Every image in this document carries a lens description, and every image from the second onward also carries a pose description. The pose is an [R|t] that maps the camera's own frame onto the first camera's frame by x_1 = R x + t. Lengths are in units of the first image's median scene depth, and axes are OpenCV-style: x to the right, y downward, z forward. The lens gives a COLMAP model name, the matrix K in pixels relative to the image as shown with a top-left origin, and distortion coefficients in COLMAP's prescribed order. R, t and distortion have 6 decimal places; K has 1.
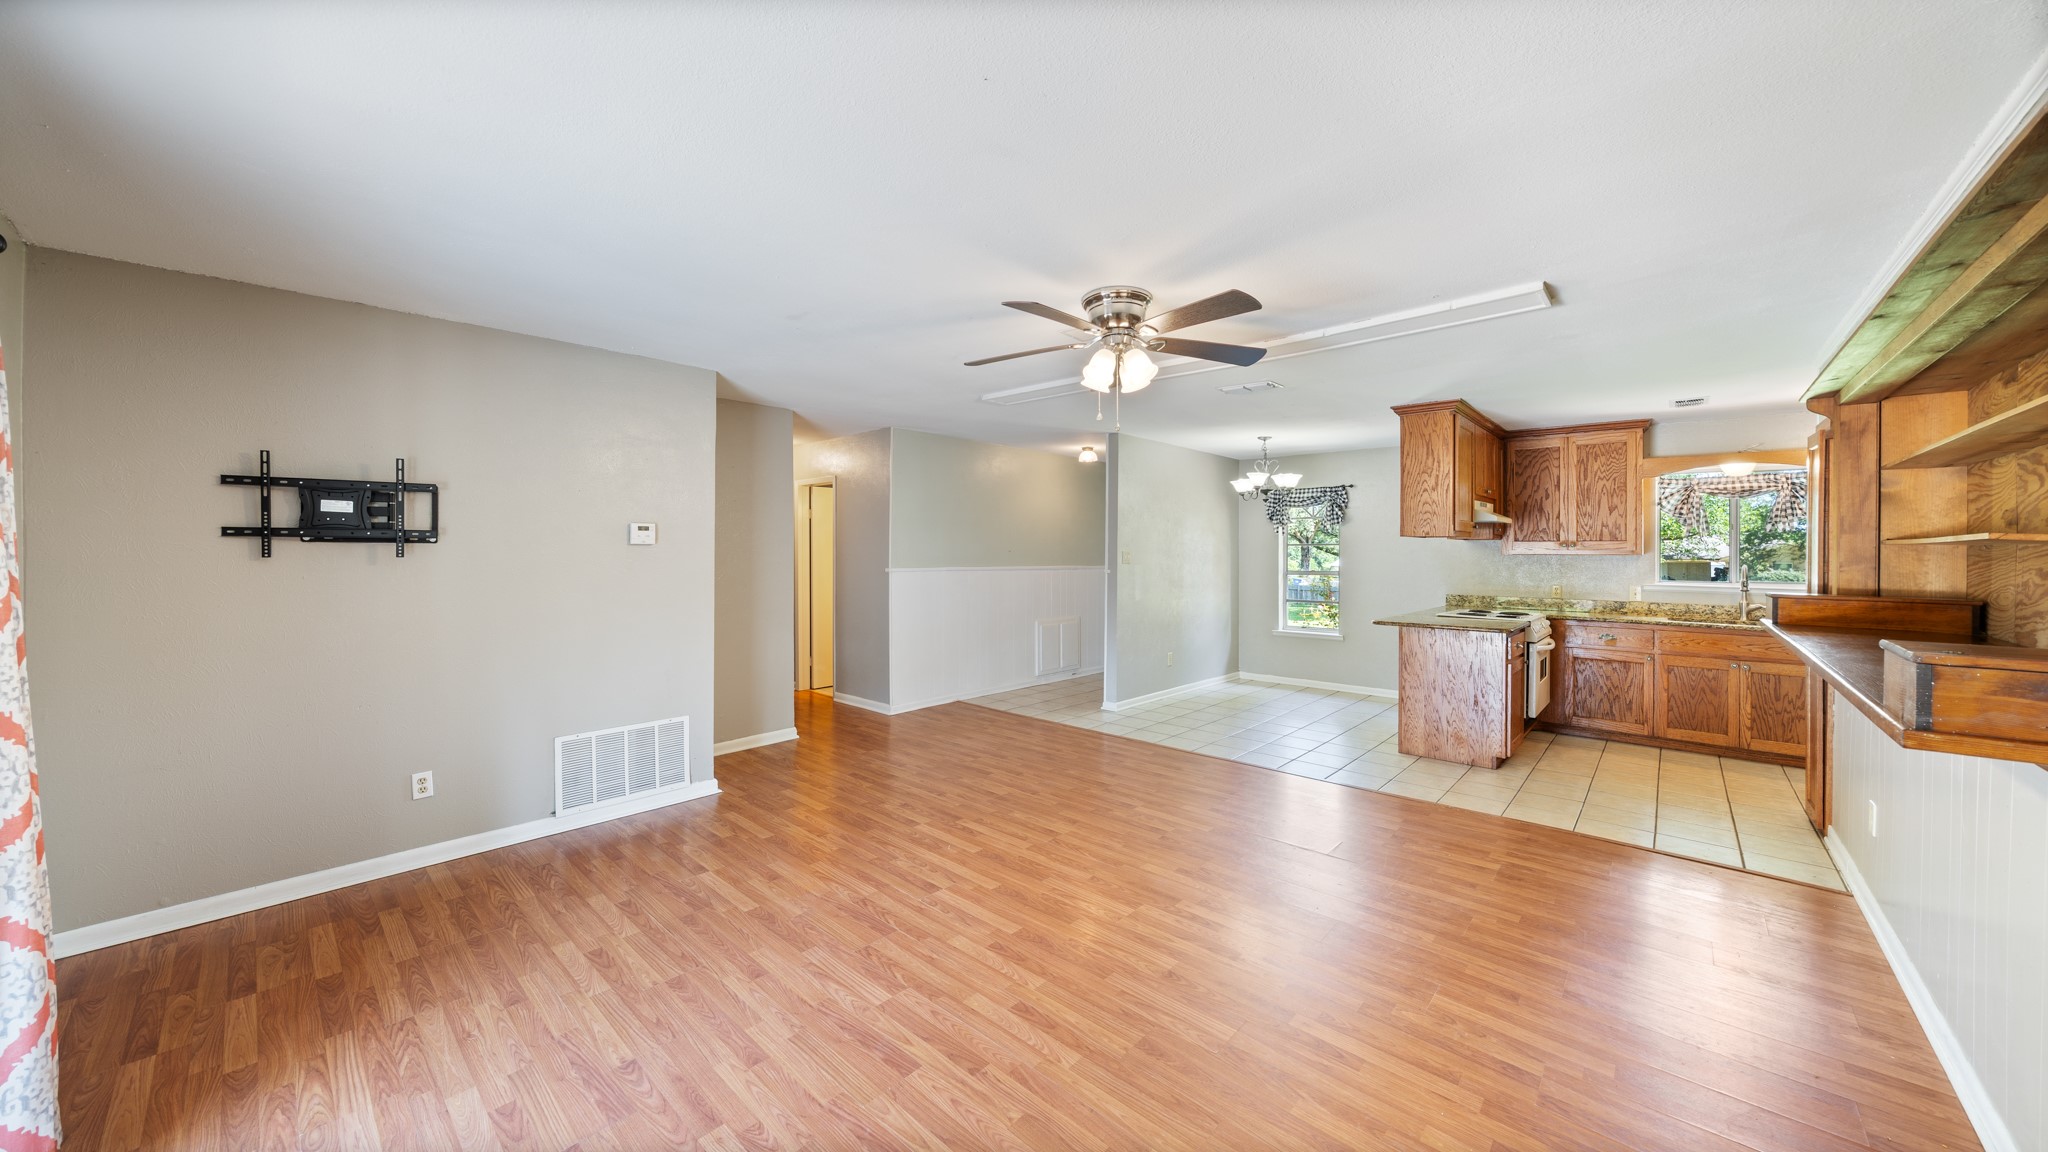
lens RADIAL K [[709.6, 0, 1027.3], [0, 709.6, 550.7], [0, 0, 1]] dist [-0.005583, -0.000813]
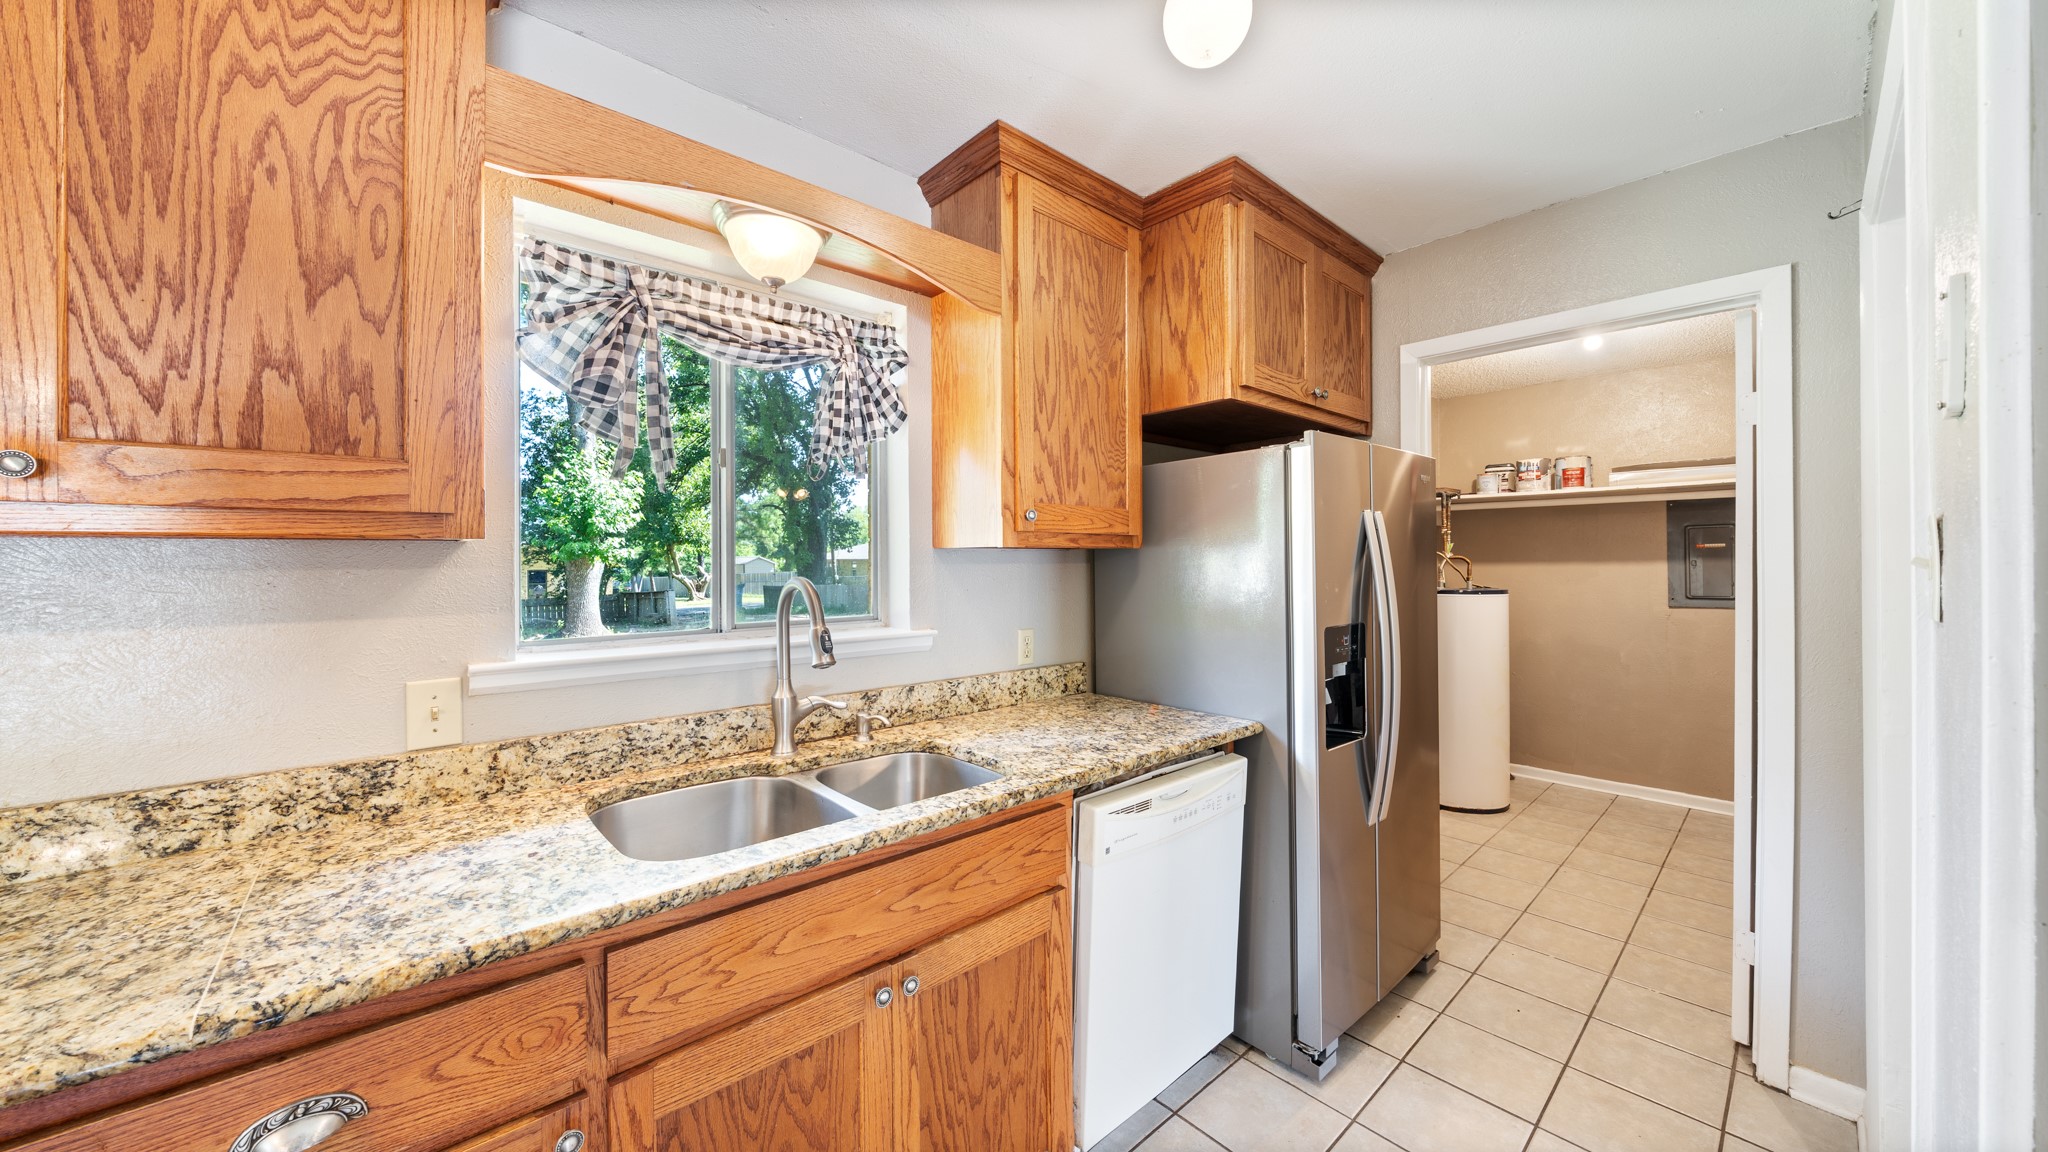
lens RADIAL K [[709.6, 0, 1014.8], [0, 709.6, 559.9], [0, 0, 1]] dist [-0.005583, -0.000813]
pose [[0.099065, -0.004895, 0.995069, 0.980859], [0.005694, 0.999974, 0.004352, 0.017224], [-0.995065, 0.005234, 0.099091, 1.188152]]
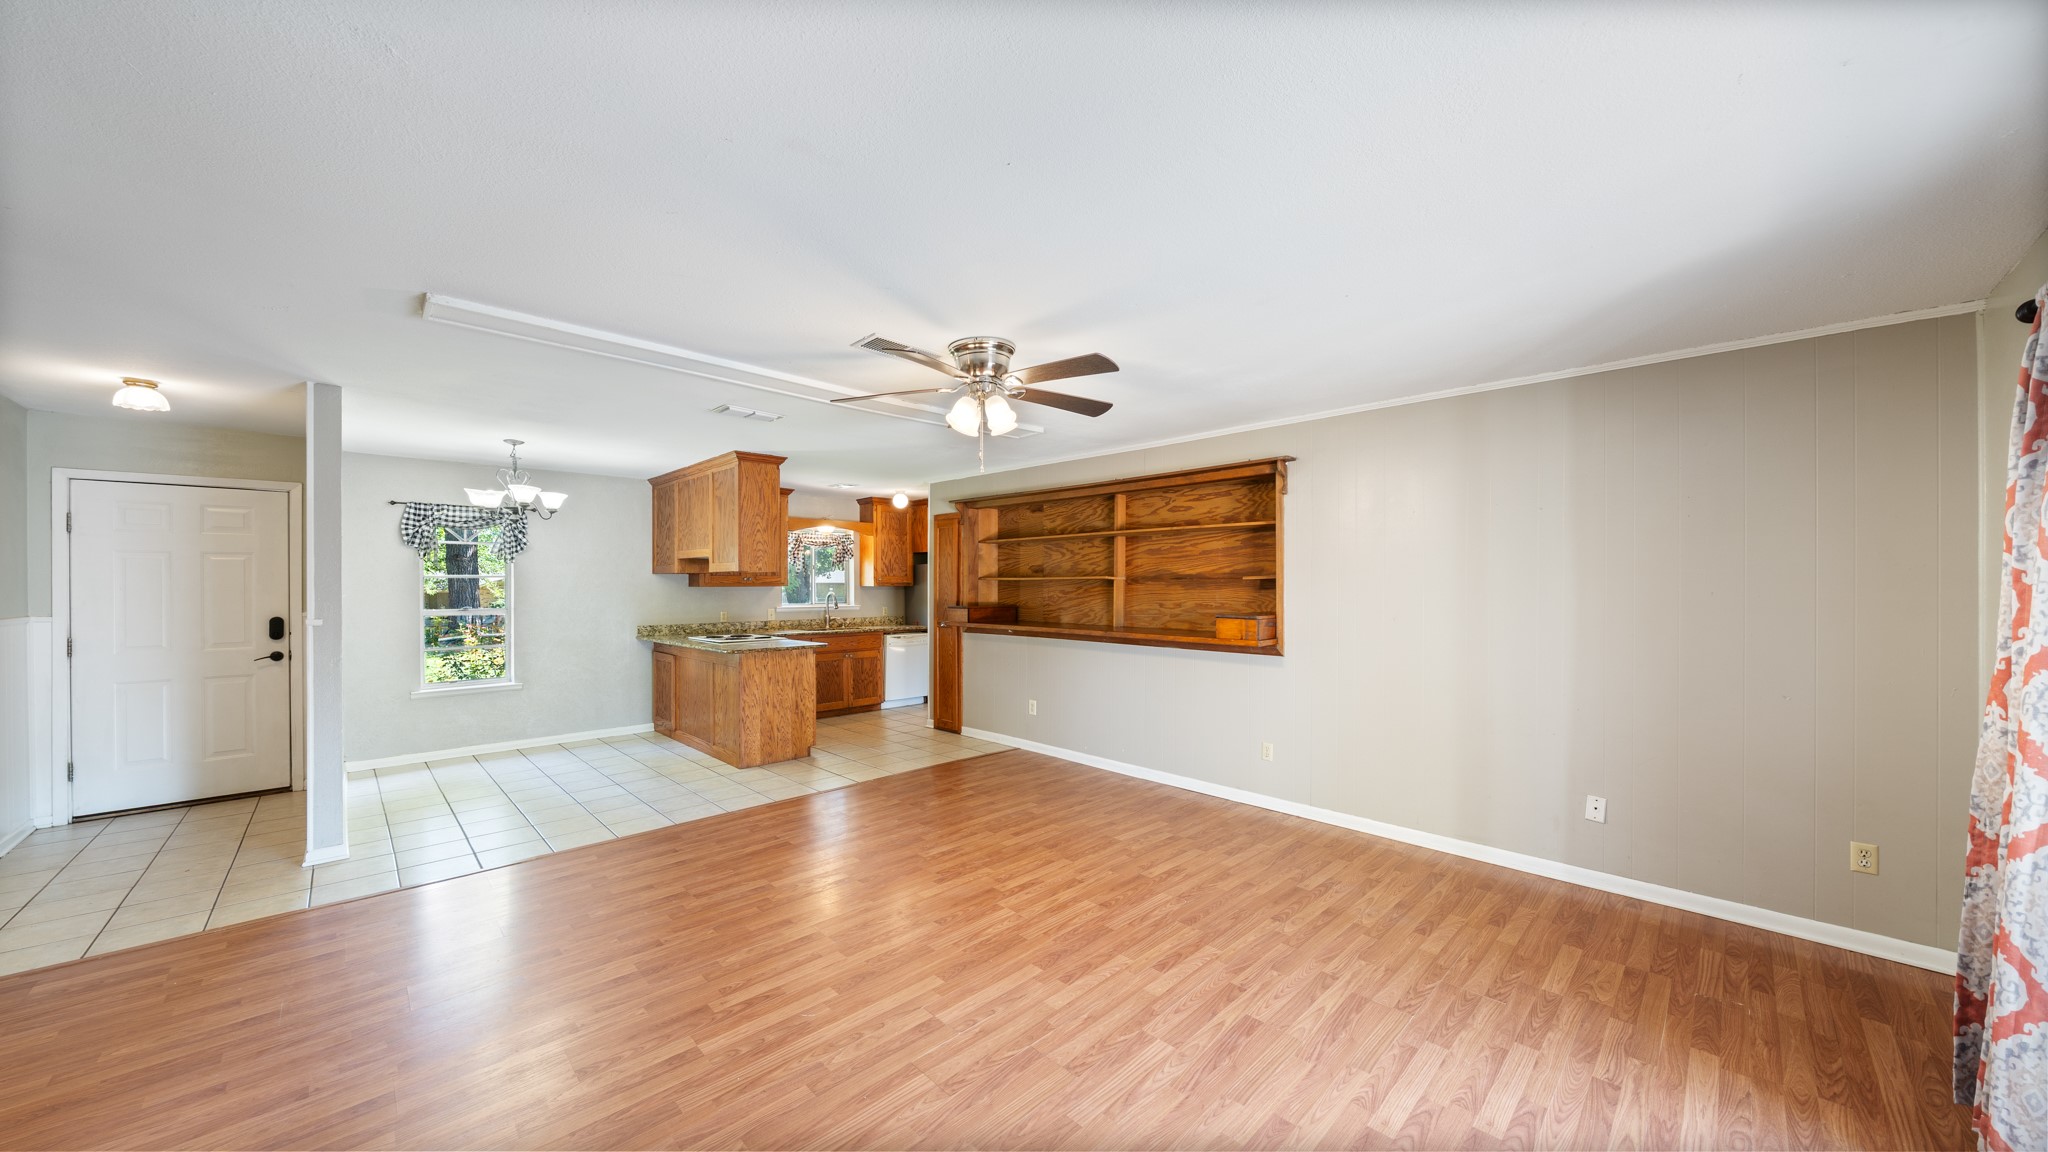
lens RADIAL K [[709.6, 0, 1008.6], [0, 709.6, 579.6], [0, 0, 1]] dist [-0.005583, -0.000813]
pose [[0.064968, 0.000390, 0.997887, -0.712180], [0.001663, 0.999998, -0.000499, -0.007608], [-0.997886, 0.001692, 0.064967, 0.683245]]
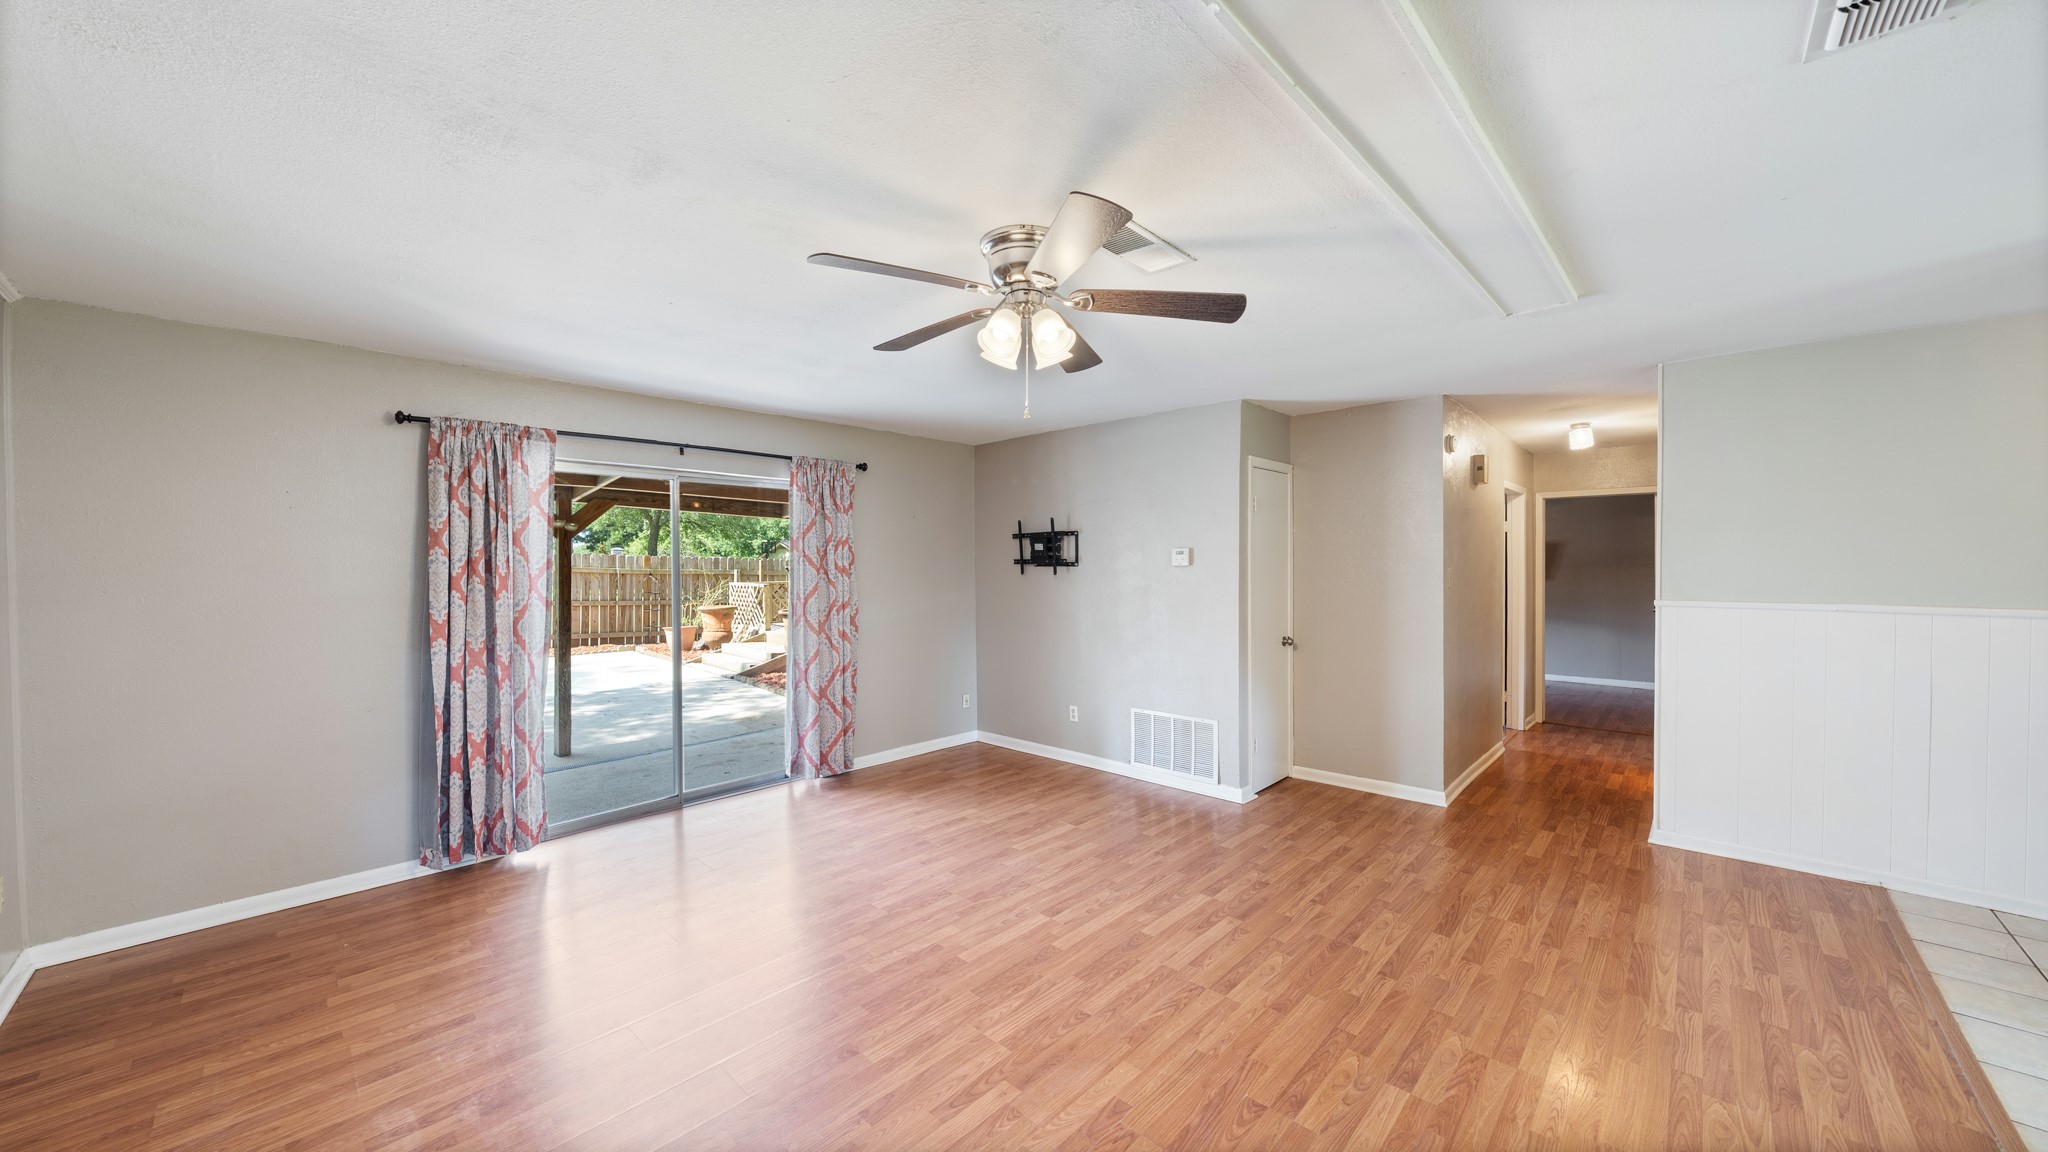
lens RADIAL K [[709.6, 0, 1018.8], [0, 709.6, 568.7], [0, 0, 1]] dist [-0.005583, -0.000813]
pose [[-0.014594, 0.001806, -0.999892, 0.682232], [0.002441, 0.999995, 0.001770, -0.007633], [0.999891, -0.002415, -0.014599, 0.767208]]
